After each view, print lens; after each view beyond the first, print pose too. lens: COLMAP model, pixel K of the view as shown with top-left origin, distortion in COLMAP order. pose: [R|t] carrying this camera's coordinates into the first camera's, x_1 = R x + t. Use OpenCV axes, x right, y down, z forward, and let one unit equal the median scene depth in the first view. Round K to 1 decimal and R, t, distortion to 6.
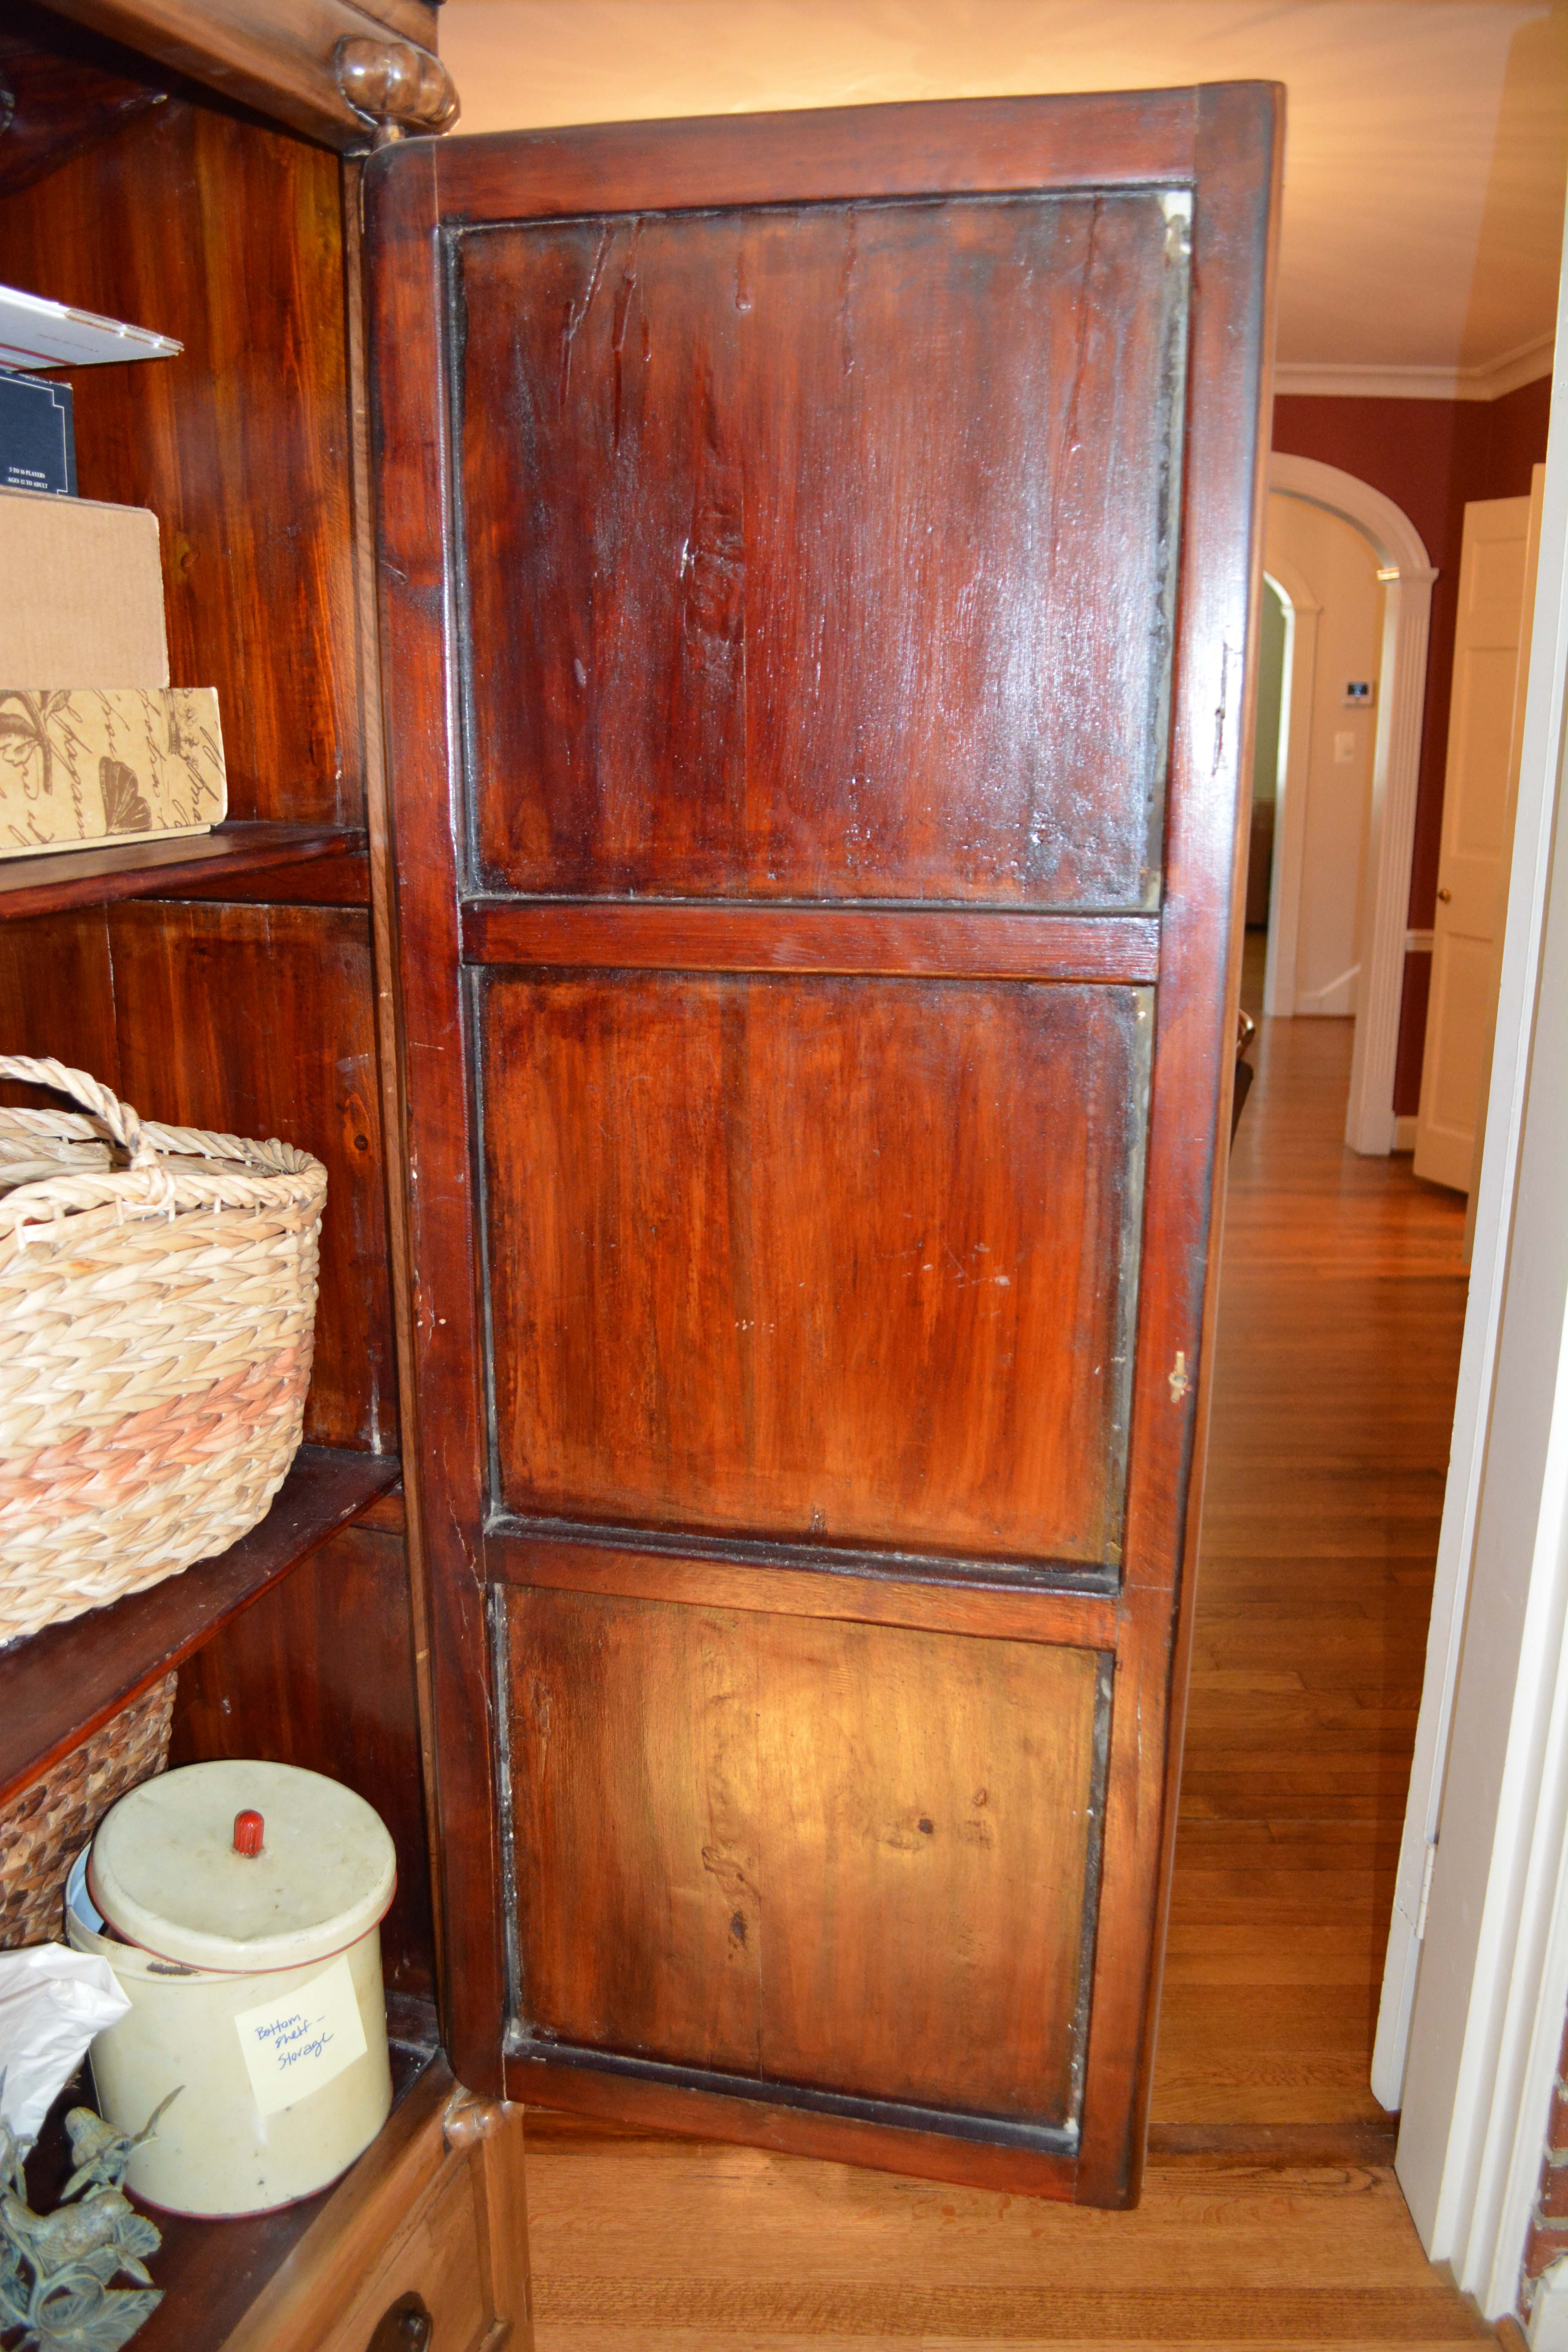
lens RADIAL K [[1824.6, 0, 770.6], [0, 1824.6, 1173.3], [0, 0, 1]] dist [-0.086770, 0.005894]
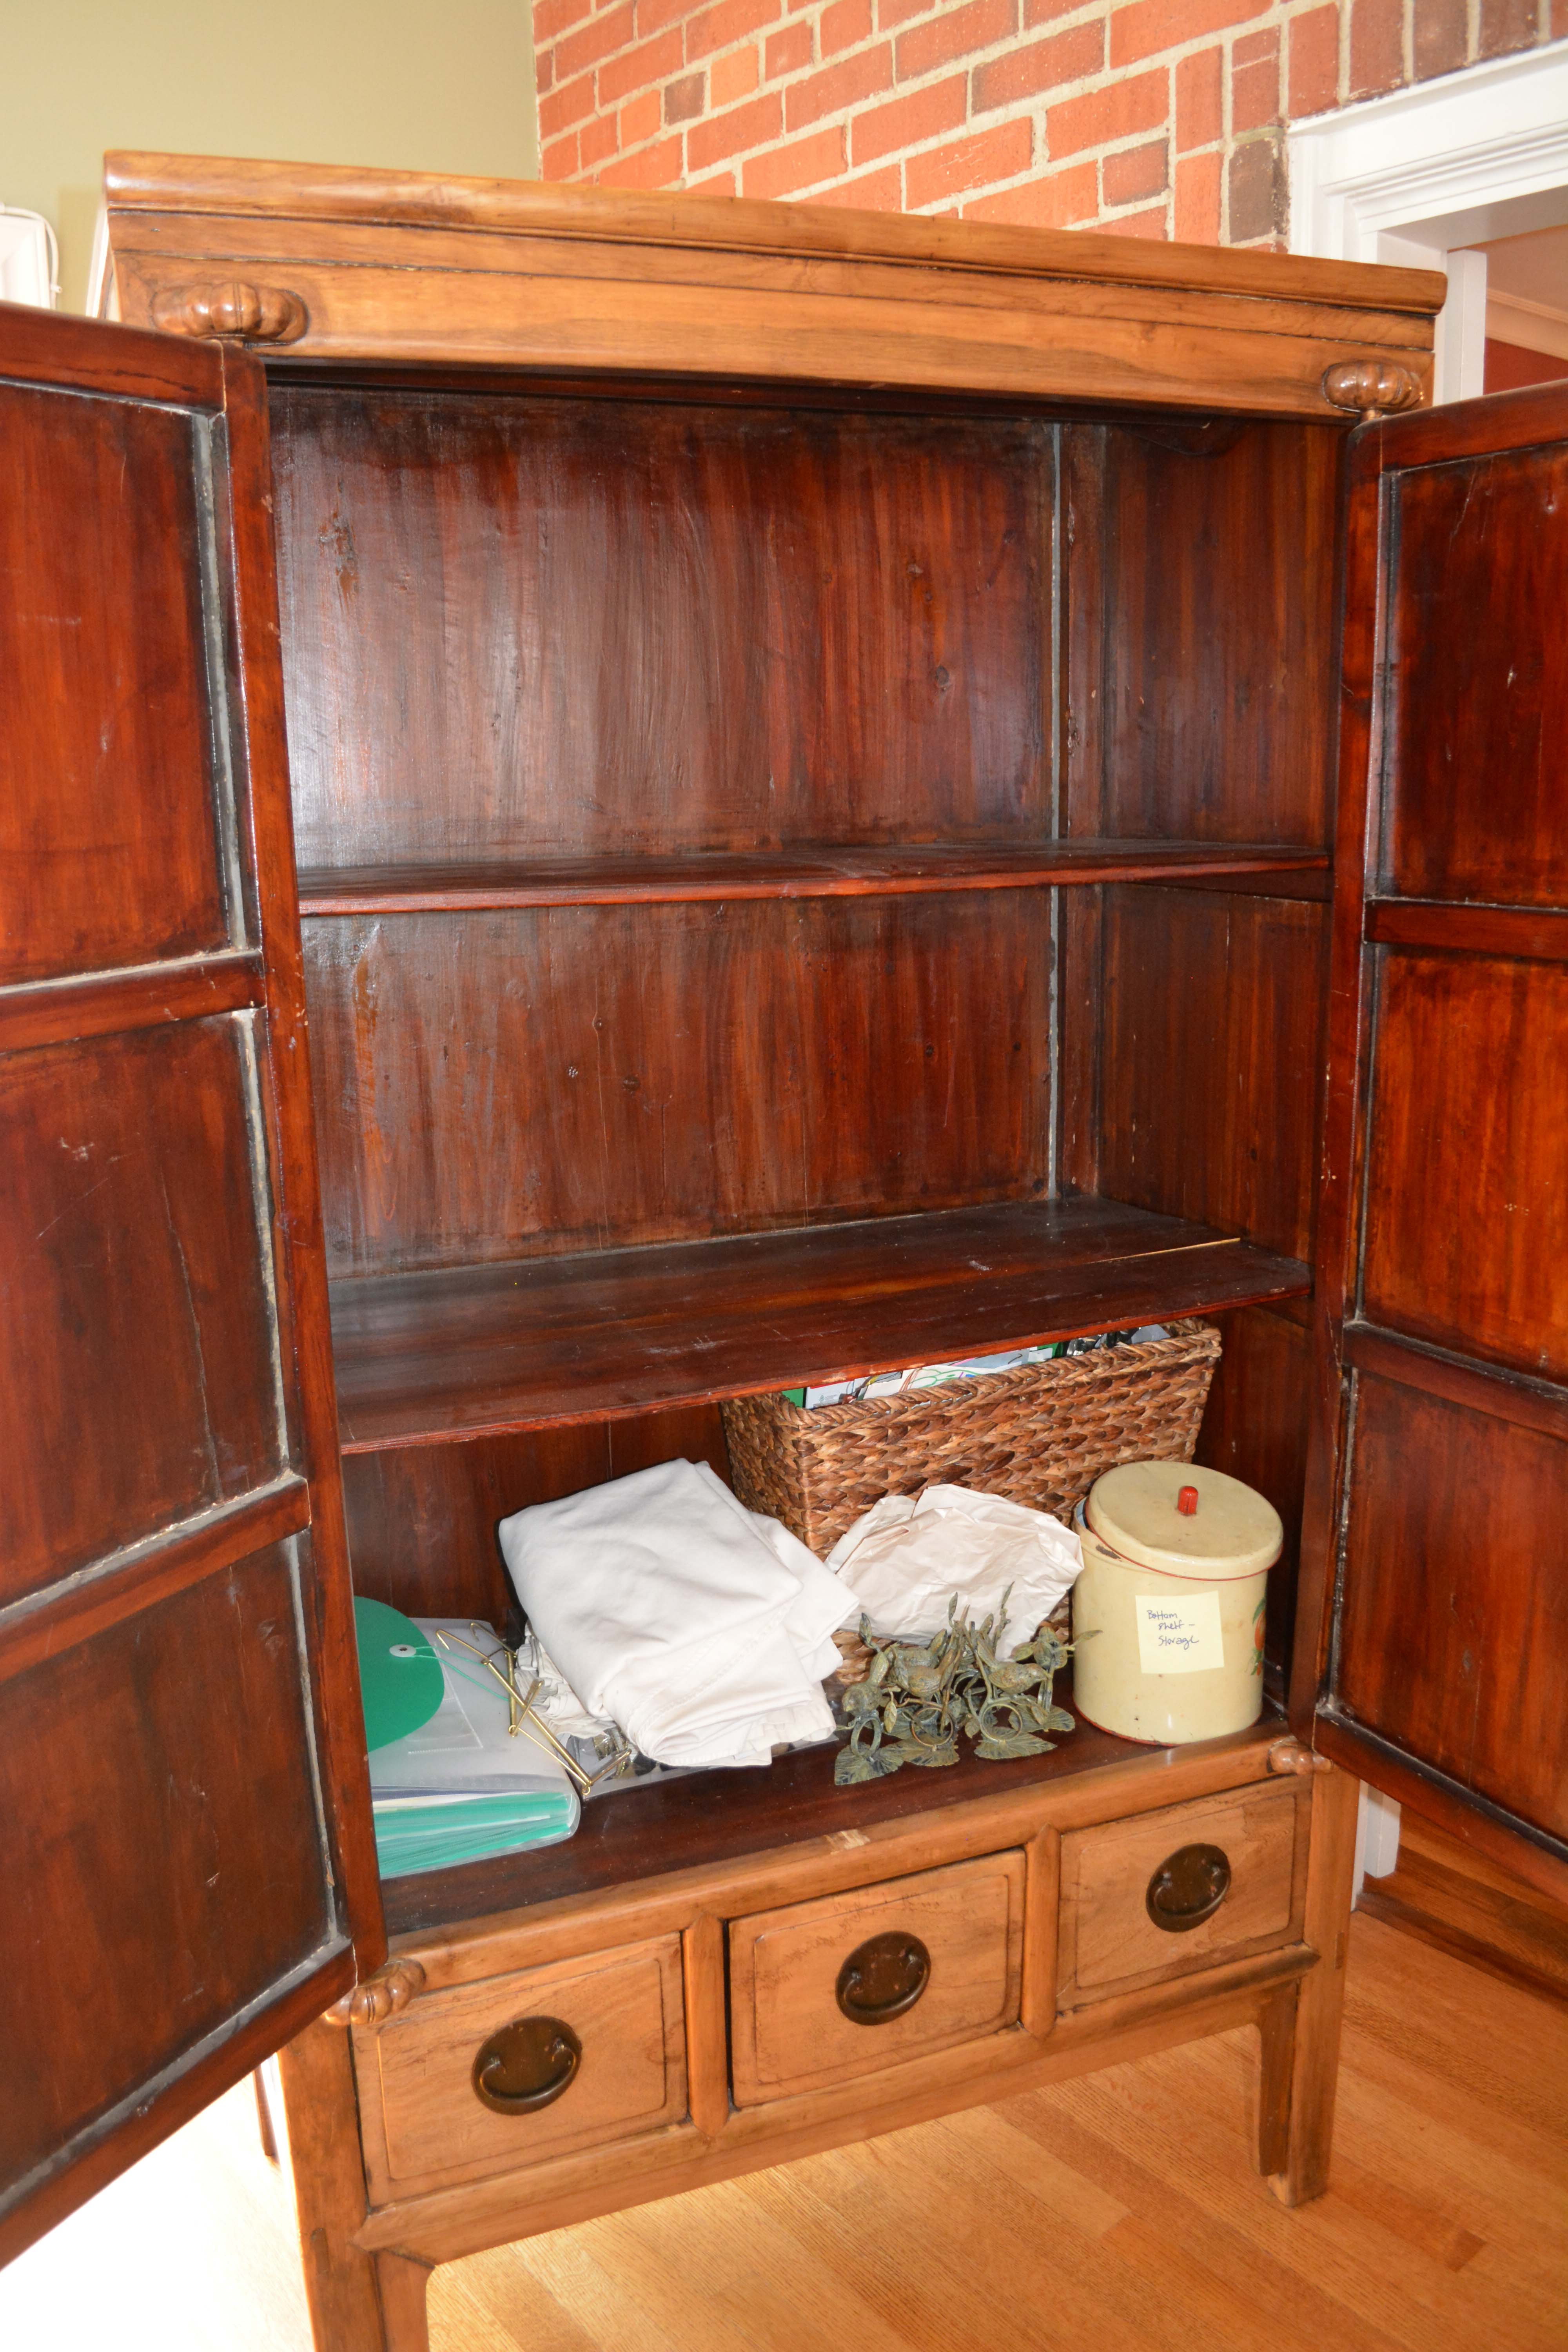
lens RADIAL K [[1824.6, 0, 770.6], [0, 1824.6, 1173.3], [0, 0, 1]] dist [-0.086770, 0.005894]
pose [[0.656297, 0.148424, -0.739760, 0.632302], [-0.168926, 0.984476, 0.047655, 0.086744], [0.735349, 0.093689, 0.671182, -0.360055]]
